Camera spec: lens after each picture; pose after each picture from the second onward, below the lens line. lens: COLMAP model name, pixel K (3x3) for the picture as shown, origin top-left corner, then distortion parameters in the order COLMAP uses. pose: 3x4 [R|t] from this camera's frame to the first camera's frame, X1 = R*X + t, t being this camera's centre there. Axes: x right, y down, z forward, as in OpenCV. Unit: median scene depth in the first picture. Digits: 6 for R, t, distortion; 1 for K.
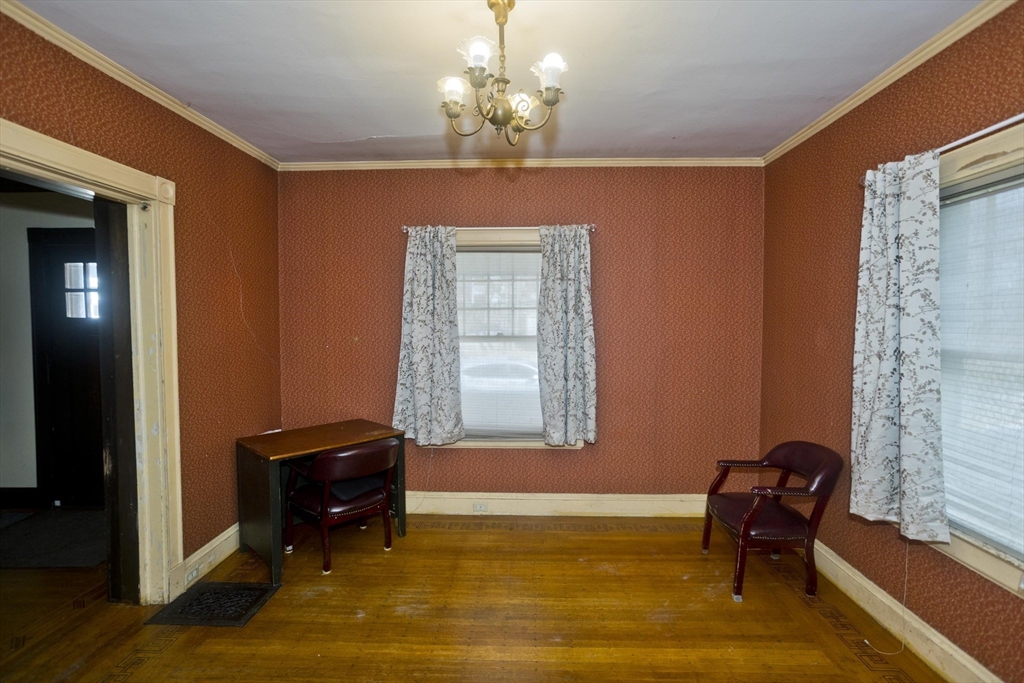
lens RADIAL K [[493.8, 0, 521.2], [0, 493.8, 335.8], [0, 0, 1]] dist [-0.047508, 0.037833]
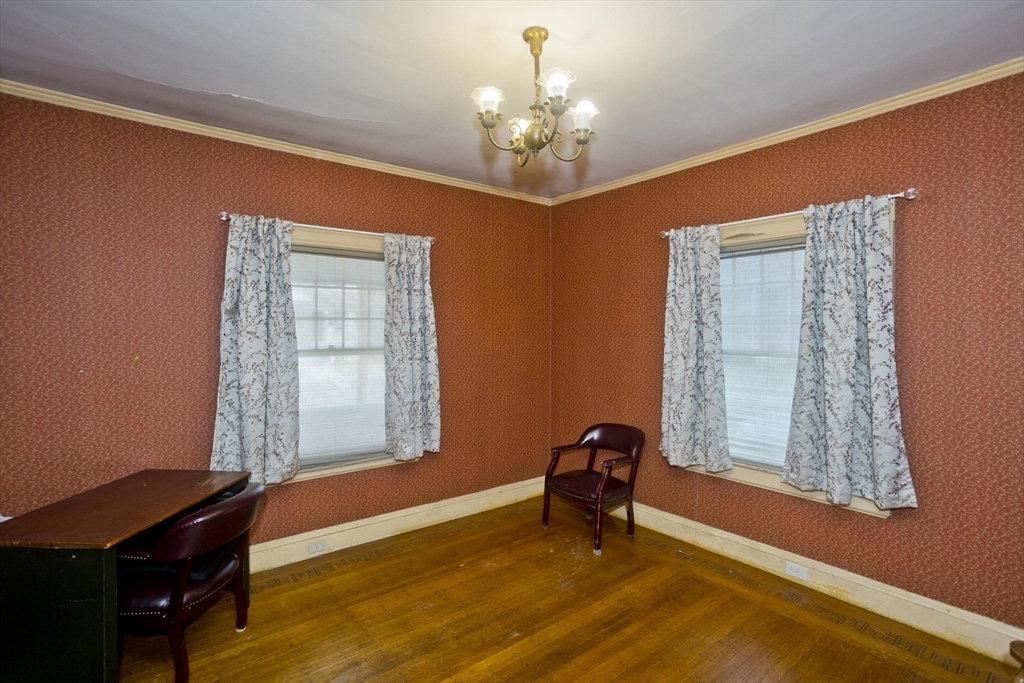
lens RADIAL K [[493.8, 0, 521.2], [0, 493.8, 335.8], [0, 0, 1]] dist [-0.047508, 0.037833]
pose [[0.769011, -0.007689, 0.639189, -0.374953], [0.021301, 0.999681, -0.013601, -0.004815], [-0.638880, 0.024075, 0.768930, 0.103977]]
